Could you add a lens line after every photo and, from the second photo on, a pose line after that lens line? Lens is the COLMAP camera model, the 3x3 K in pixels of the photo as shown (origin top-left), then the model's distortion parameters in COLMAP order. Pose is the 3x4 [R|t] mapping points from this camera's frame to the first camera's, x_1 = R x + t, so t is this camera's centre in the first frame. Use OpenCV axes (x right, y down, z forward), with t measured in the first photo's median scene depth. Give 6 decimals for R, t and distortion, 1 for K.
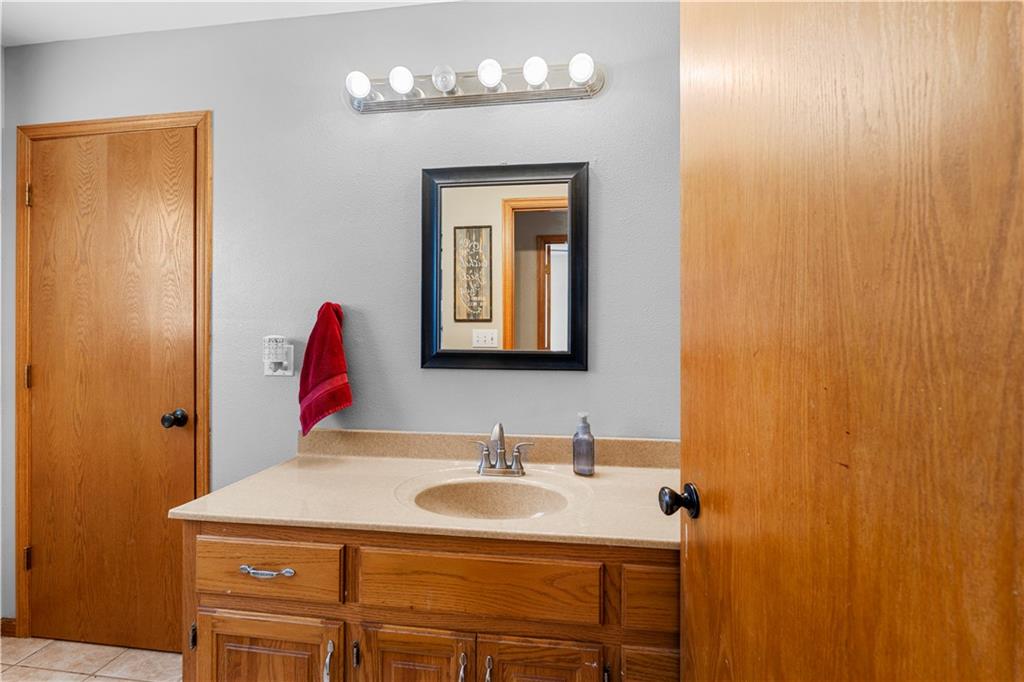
lens RADIAL K [[449.9, 0, 512.6], [0, 449.9, 331.8], [0, 0, 1]] dist [-0.003590, -0.000011]
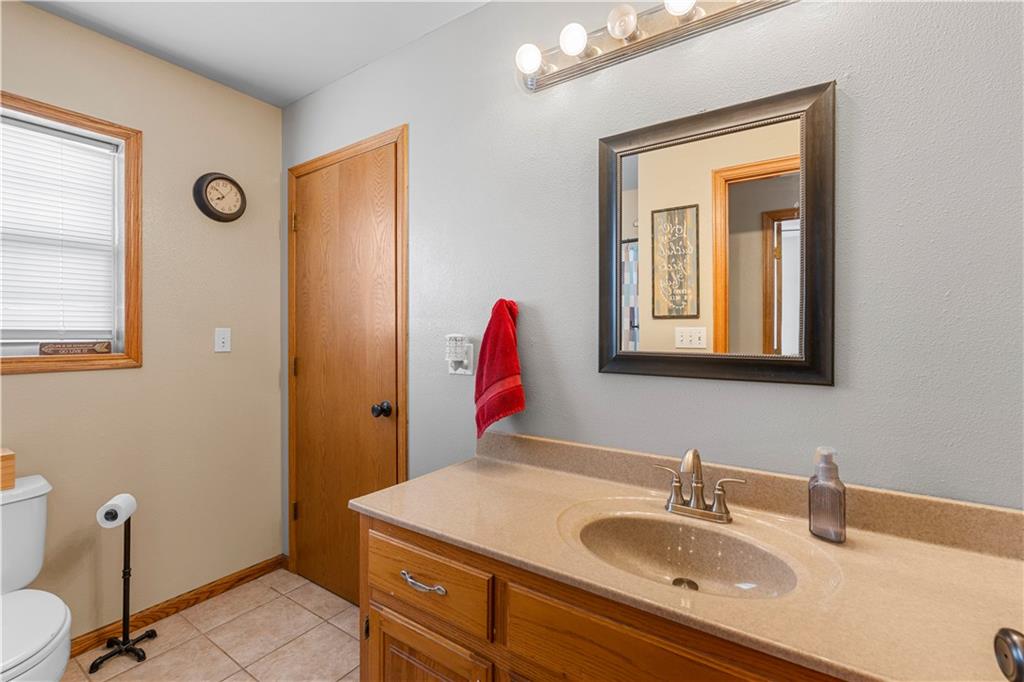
lens RADIAL K [[449.9, 0, 512.6], [0, 449.9, 331.8], [0, 0, 1]] dist [-0.003590, -0.000011]
pose [[0.894605, -0.001379, -0.446857, 0.033155], [0.002694, 0.999994, 0.002308, 0.001069], [0.446851, -0.003268, 0.894603, 0.163694]]
